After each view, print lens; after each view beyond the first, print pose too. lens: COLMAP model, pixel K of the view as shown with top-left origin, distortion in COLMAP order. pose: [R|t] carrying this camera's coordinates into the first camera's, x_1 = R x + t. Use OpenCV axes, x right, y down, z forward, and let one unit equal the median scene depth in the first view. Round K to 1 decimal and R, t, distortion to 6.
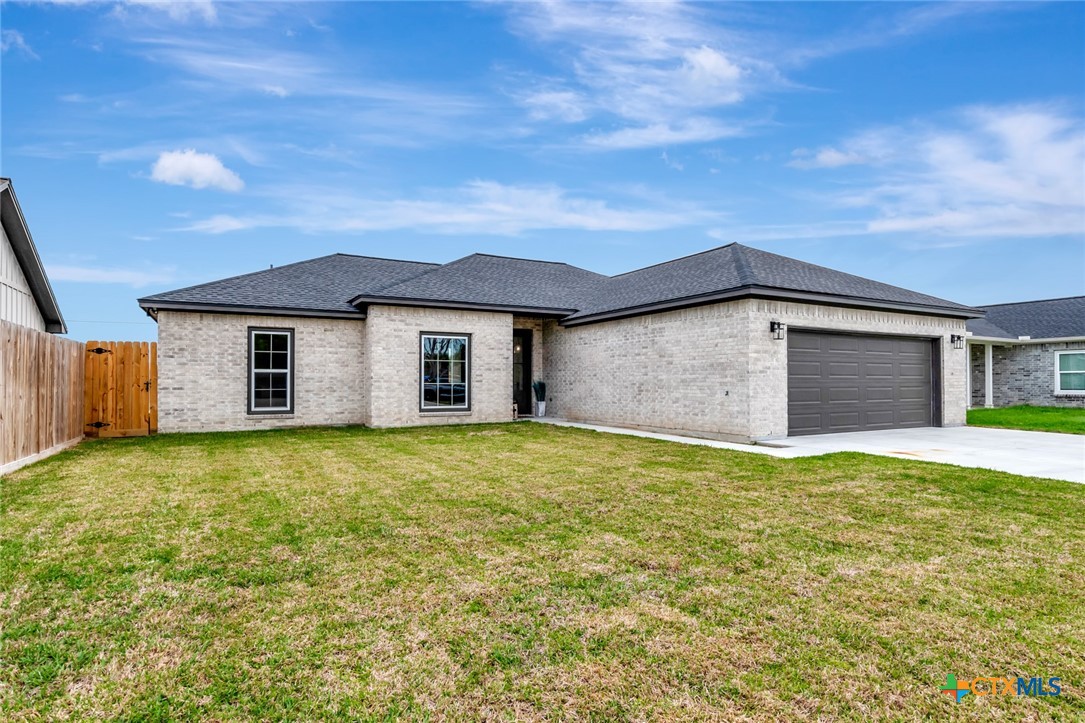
lens RADIAL K [[614.7, 0, 539.8], [0, 614.7, 368.9], [0, 0, 1]] dist [0.001817, 0.000026]
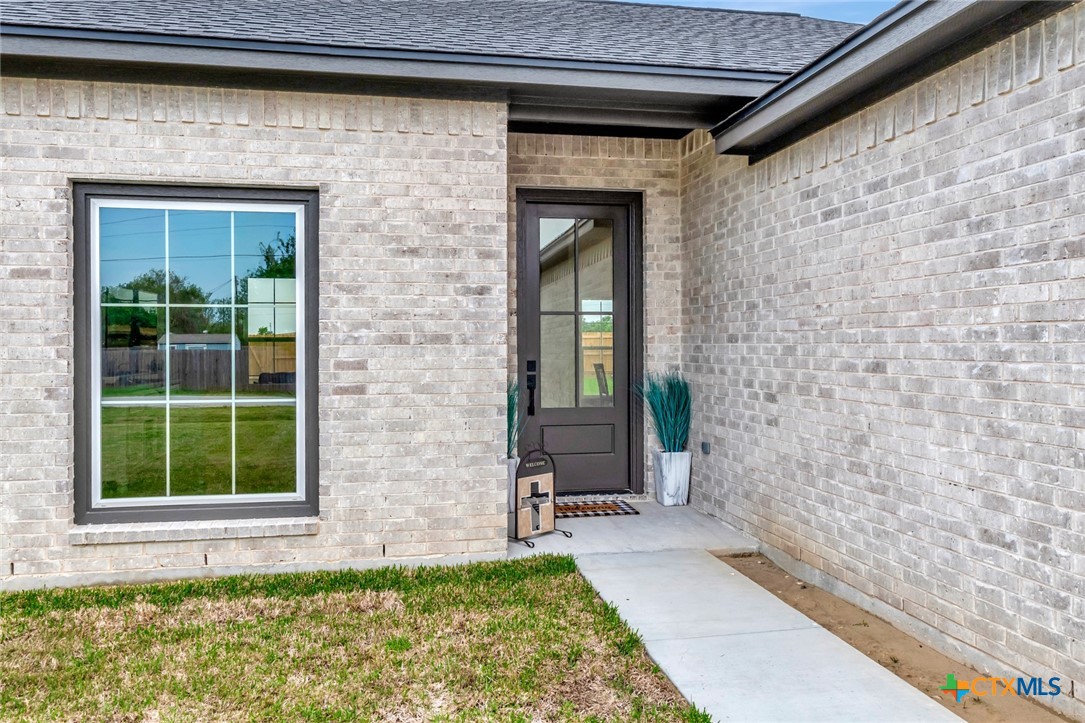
lens RADIAL K [[838.5, 0, 544.6], [0, 838.5, 353.6], [0, 0, 1]] dist [0.004342, 0.001243]
pose [[0.951394, 0.000174, -0.307976, 0.072072], [0.010271, 0.999426, 0.032293, -0.003814], [0.307804, -0.033886, 0.950846, 0.719458]]
